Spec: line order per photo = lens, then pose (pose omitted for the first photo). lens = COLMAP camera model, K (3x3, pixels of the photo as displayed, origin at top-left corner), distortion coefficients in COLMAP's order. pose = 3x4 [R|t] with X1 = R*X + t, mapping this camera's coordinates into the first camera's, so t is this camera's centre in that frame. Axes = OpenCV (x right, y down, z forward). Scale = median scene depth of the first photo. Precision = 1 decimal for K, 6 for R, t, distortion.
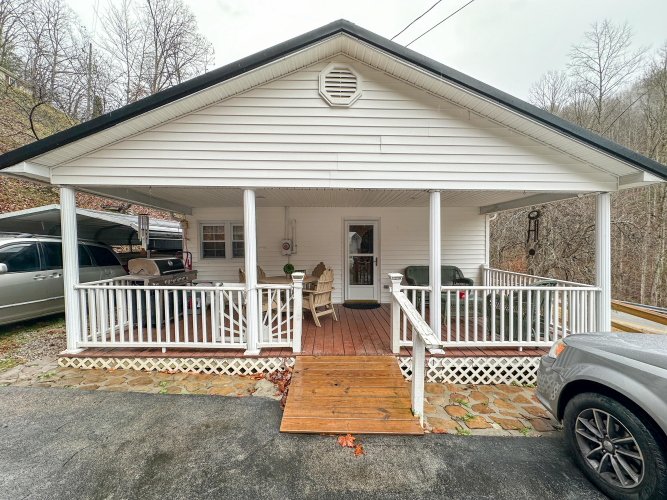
lens RADIAL K [[267.4, 0, 333.2], [0, 267.4, 246.2], [0, 0, 1]] dist [-0.000049, 0.000504]
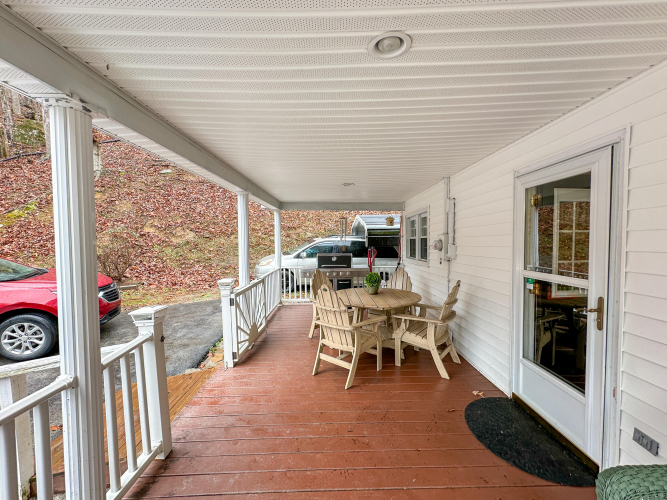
lens RADIAL K [[267.4, 0, 333.7], [0, 267.4, 248.6], [0, 0, 1]] dist [-0.000049, 0.000504]
pose [[-0.006878, 0.032062, -0.999462, 0.411403], [0.004743, 0.999476, 0.032030, -0.013363], [0.999965, -0.004520, -0.007027, 0.756281]]
